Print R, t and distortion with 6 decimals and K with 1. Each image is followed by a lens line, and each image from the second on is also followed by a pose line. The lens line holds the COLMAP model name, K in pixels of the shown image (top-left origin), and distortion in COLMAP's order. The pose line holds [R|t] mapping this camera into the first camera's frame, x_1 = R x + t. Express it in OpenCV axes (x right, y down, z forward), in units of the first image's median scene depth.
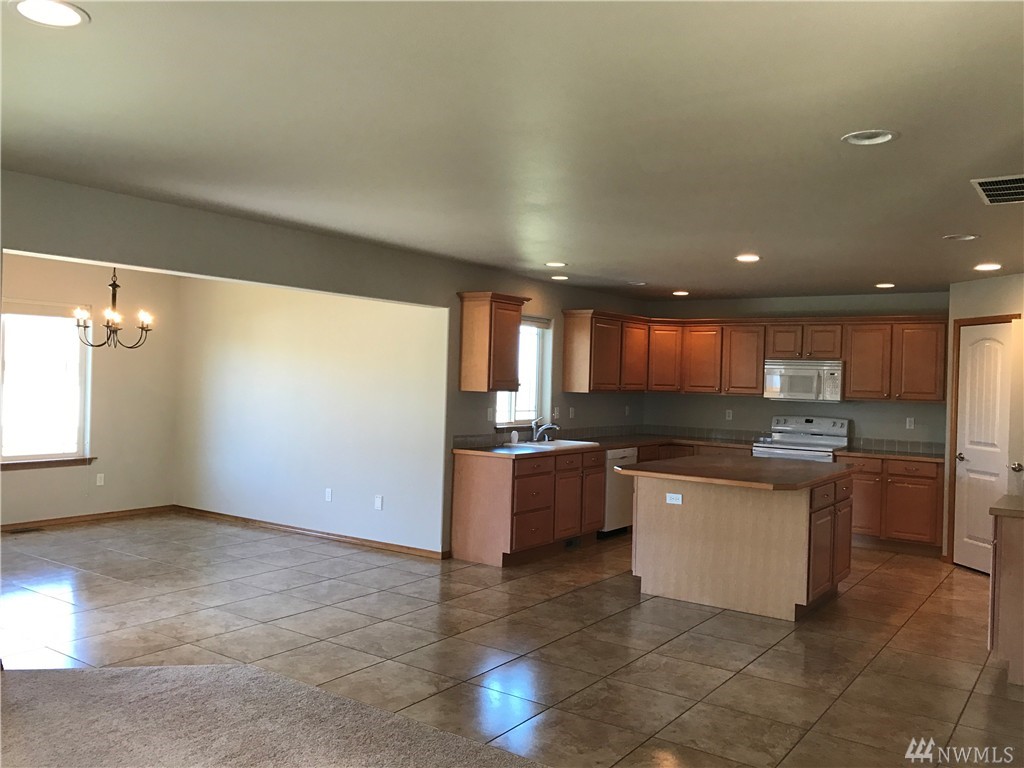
lens RADIAL K [[844.7, 0, 512.0], [0, 844.7, 384.0], [0, 0, 1]] dist [0.077862, -0.124290]
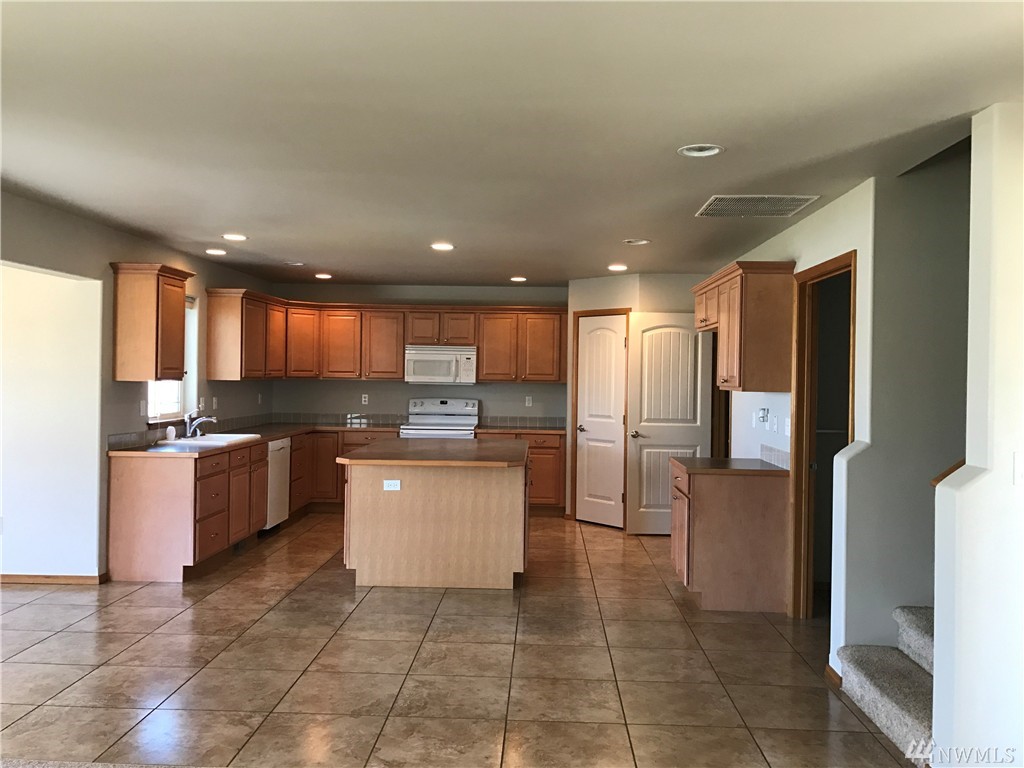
lens RADIAL K [[844.7, 0, 512.0], [0, 844.7, 384.0], [0, 0, 1]] dist [0.077862, -0.124290]
pose [[0.842790, -0.022663, 0.537764, -0.170465], [0.012827, 0.999675, 0.022027, -0.002293], [-0.538089, -0.011666, 0.842807, 0.072453]]
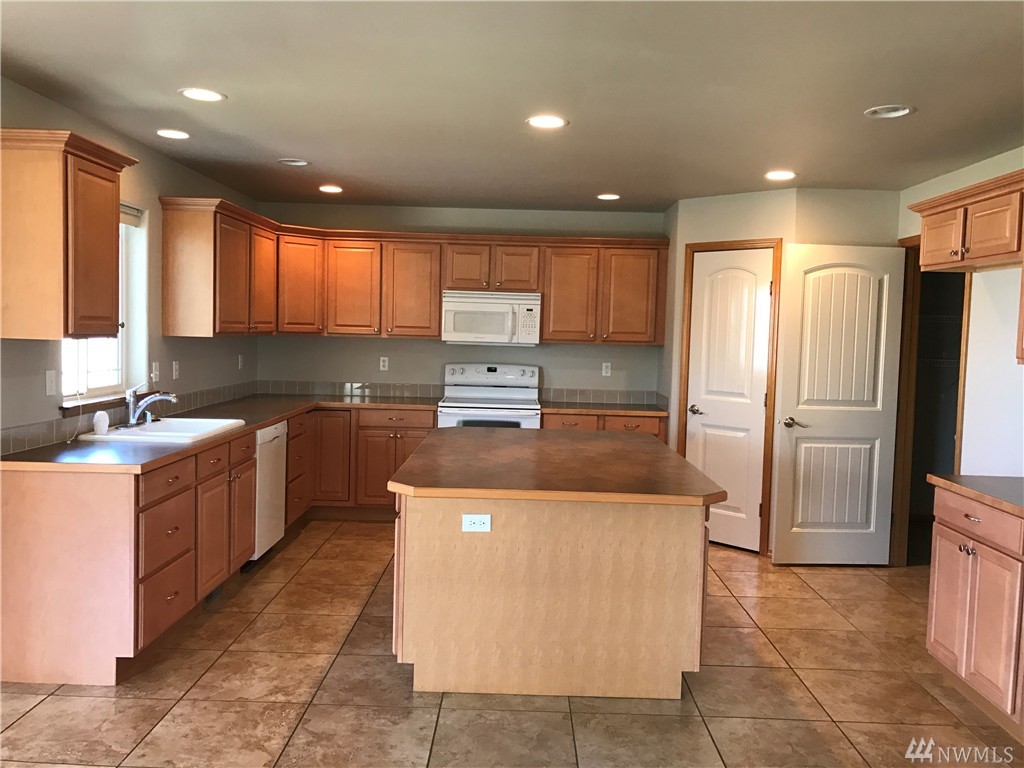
lens RADIAL K [[844.7, 0, 512.0], [0, 844.7, 384.0], [0, 0, 1]] dist [0.077862, -0.124290]
pose [[0.826908, -0.042669, 0.560716, -0.084298], [0.000259, 0.997146, 0.075499, -0.002373], [-0.562337, -0.062286, 0.824559, 0.401302]]
